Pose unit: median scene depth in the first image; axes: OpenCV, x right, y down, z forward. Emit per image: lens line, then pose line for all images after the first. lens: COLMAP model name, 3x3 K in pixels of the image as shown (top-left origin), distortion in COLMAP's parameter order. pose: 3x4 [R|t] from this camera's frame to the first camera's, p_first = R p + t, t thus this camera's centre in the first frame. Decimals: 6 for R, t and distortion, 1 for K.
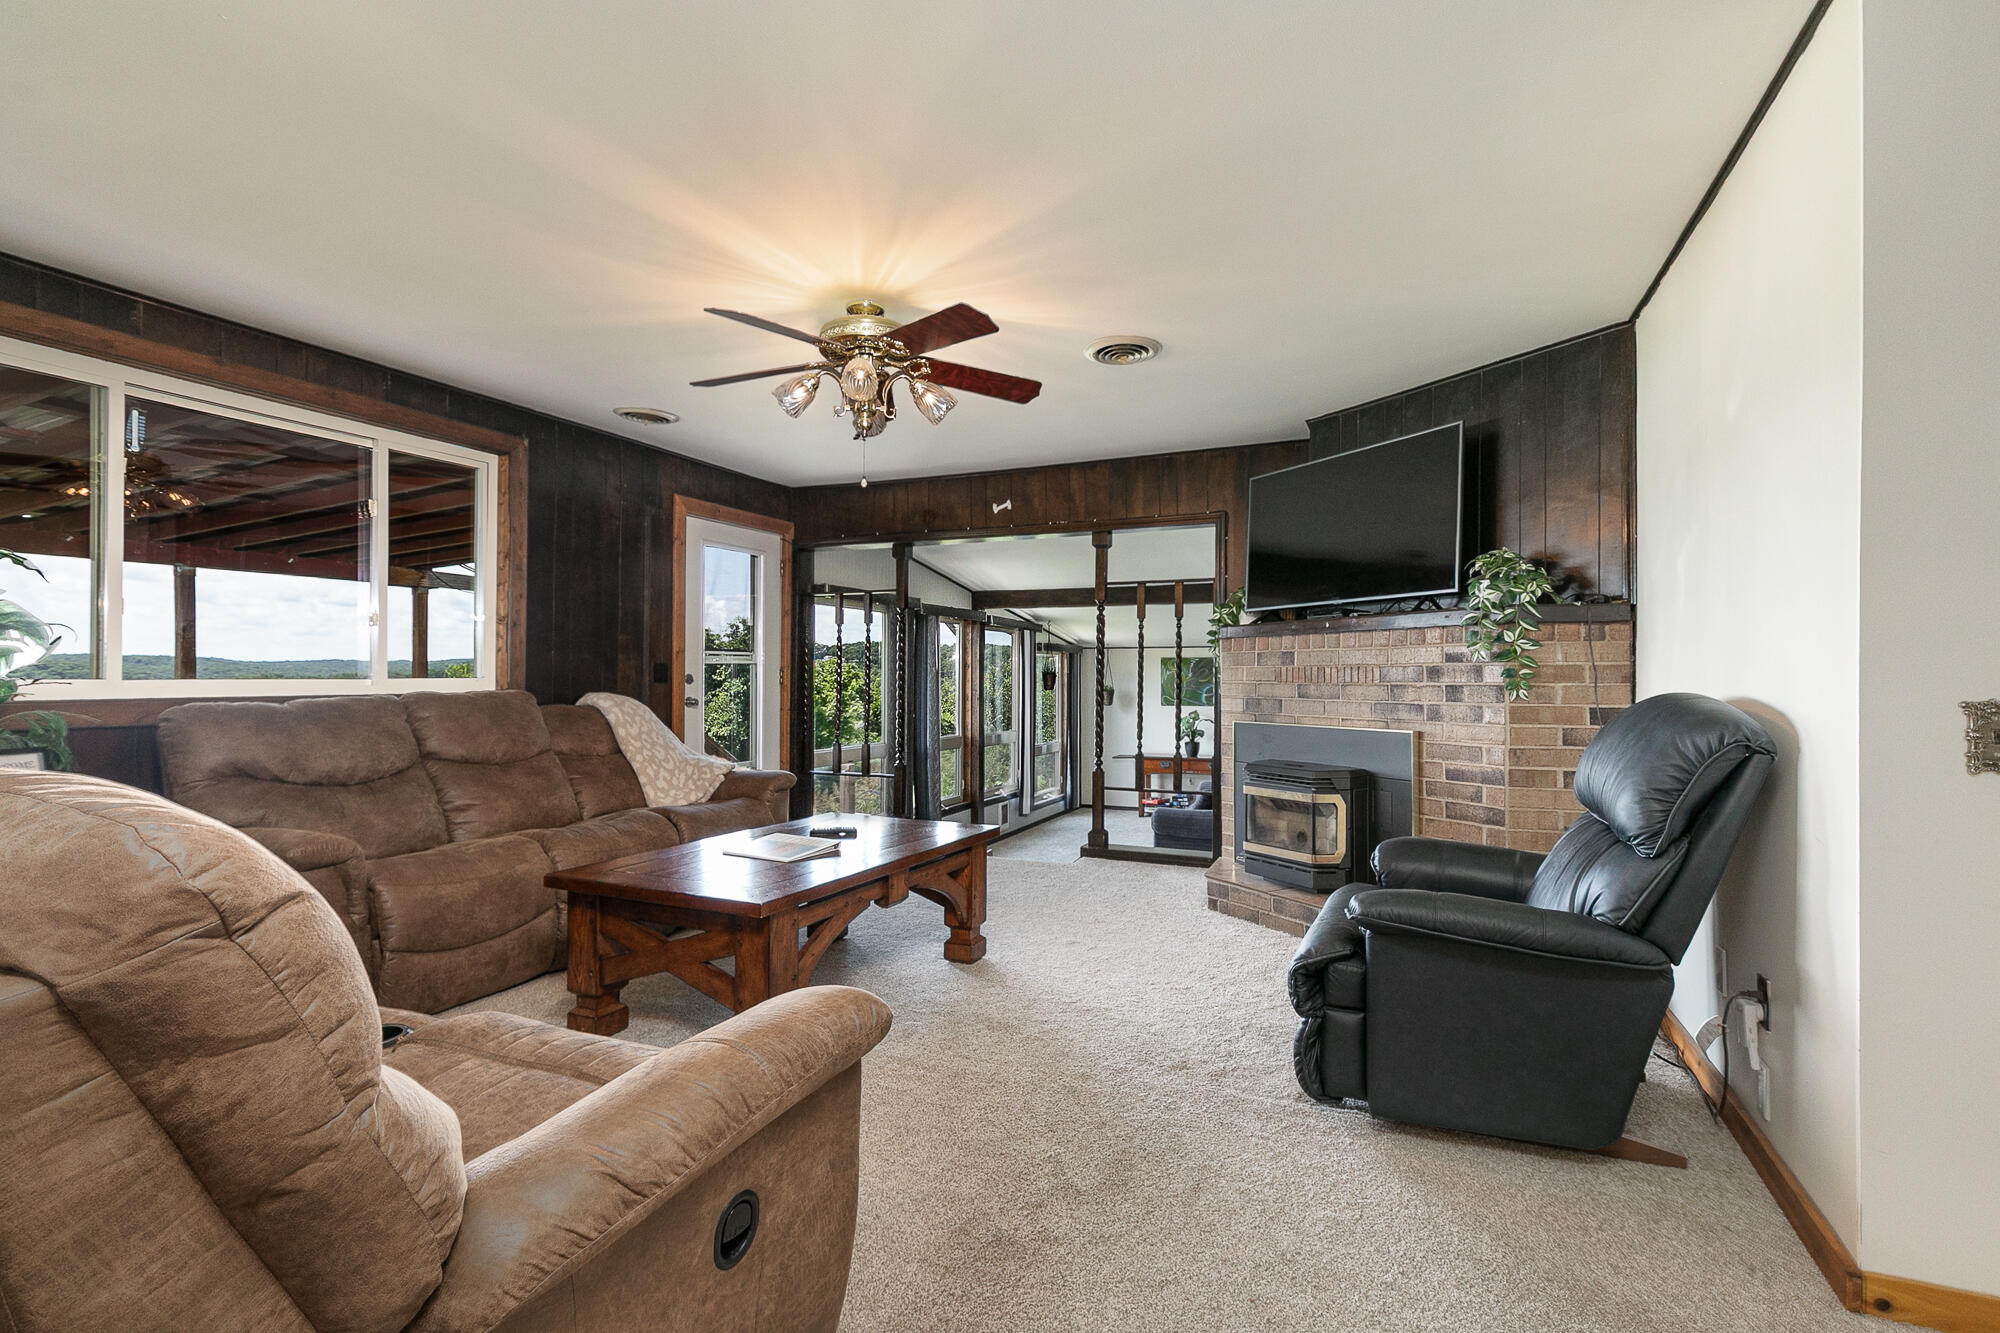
lens RADIAL K [[926.7, 0, 1038.3], [0, 926.7, 676.5], [0, 0, 1]] dist [0.007918, 0.000078]
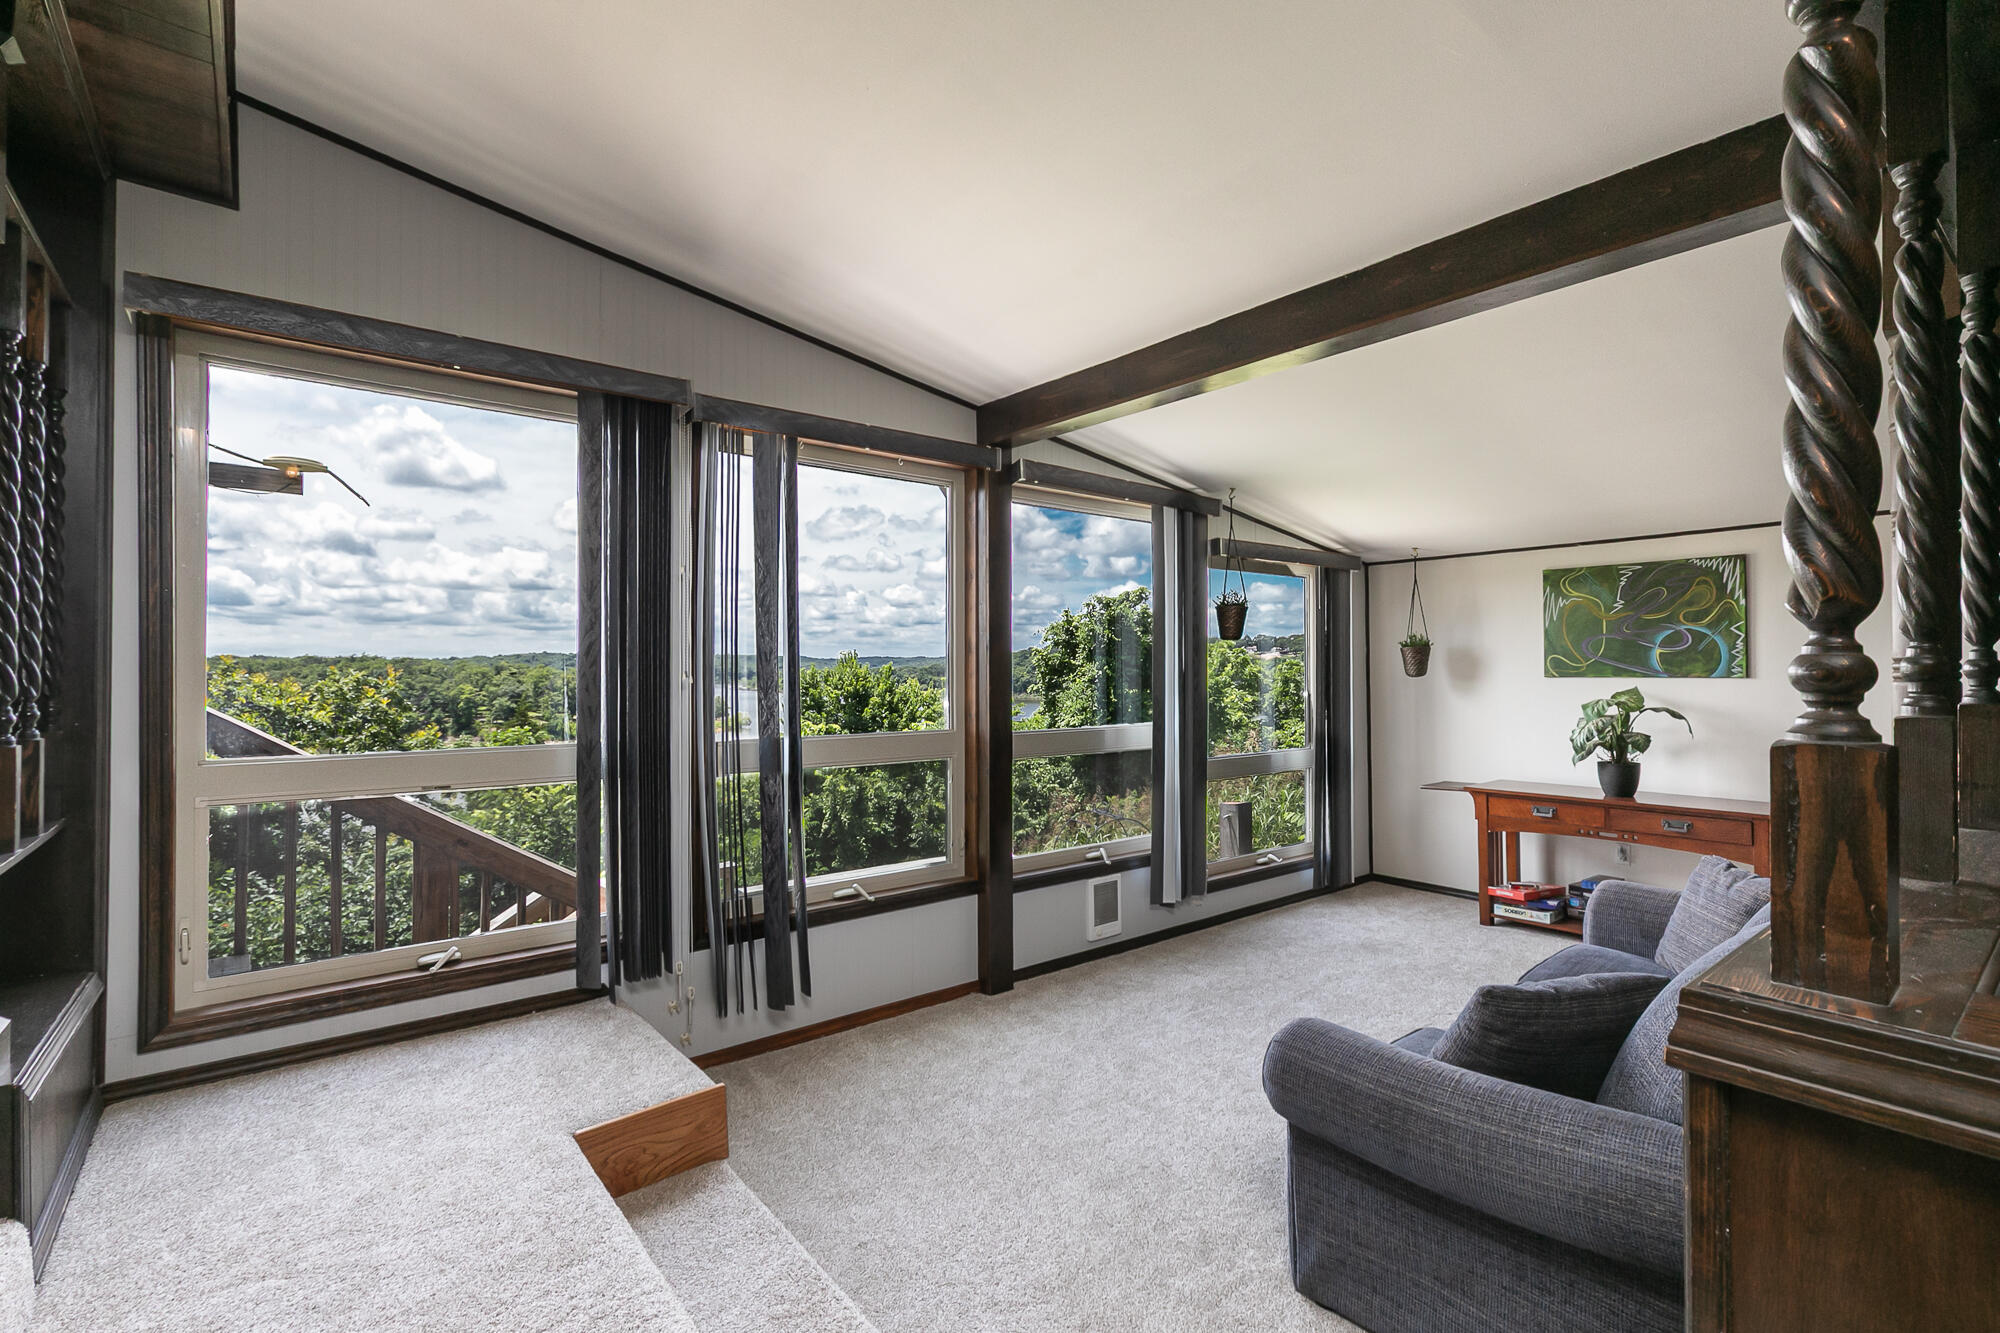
lens RADIAL K [[926.7, 0, 1001.0], [0, 926.7, 666.3], [0, 0, 1]] dist [0.007918, 0.000078]
pose [[0.871291, -0.004743, -0.490744, 0.128380], [0.003194, 0.999987, -0.003994, 0.028137], [0.490756, 0.001913, 0.871295, 0.495996]]
